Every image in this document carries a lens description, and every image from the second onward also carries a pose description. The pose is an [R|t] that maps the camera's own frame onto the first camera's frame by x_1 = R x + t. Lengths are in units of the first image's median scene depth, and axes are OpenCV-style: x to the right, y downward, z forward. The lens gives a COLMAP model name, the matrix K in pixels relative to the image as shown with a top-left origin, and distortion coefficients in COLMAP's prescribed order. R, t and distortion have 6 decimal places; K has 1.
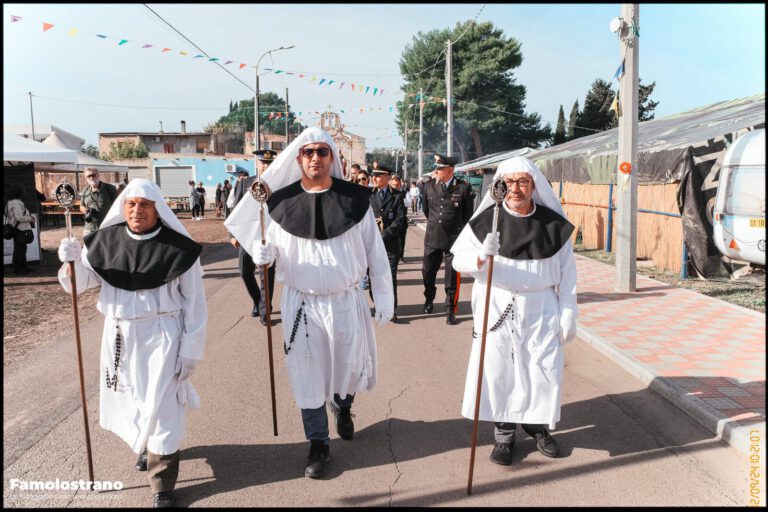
lens RADIAL K [[603.1, 0, 385.7], [0, 603.1, 266.2], [0, 0, 1]] dist [-0.065301, 0.069821]
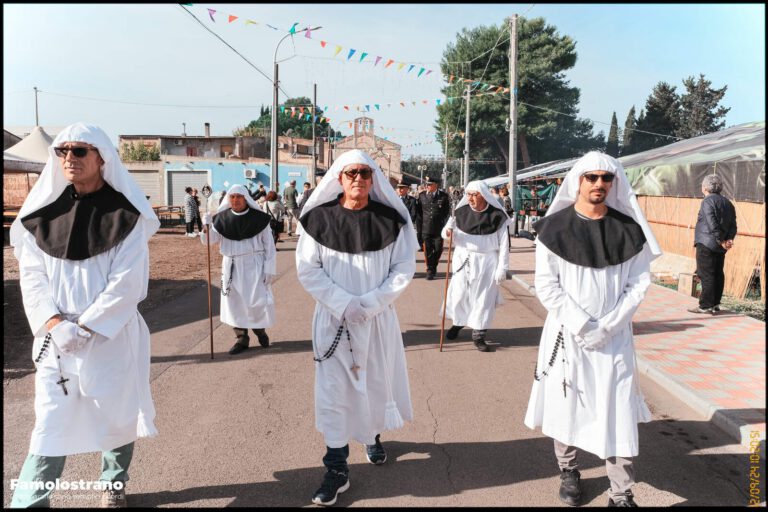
lens RADIAL K [[607.1, 0, 384.0], [0, 607.1, 256.0], [0, 0, 1]] dist [-0.068533, 0.075827]
pose [[0.998179, 0.022834, -0.055824, -0.005245], [-0.024614, 0.999203, -0.031419, -0.012718], [0.055062, 0.032736, 0.997946, 0.084114]]
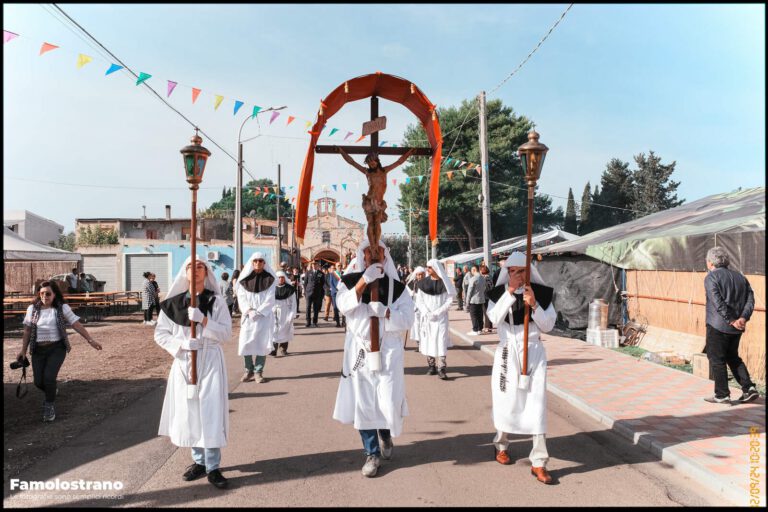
lens RADIAL K [[603.1, 0, 385.7], [0, 603.1, 266.2], [0, 0, 1]] dist [-0.065301, 0.069821]
pose [[0.999946, -0.006567, 0.008051, -0.010974], [0.007652, 0.989661, -0.143220, -0.015853], [-0.007027, 0.143274, 0.989658, 0.100319]]
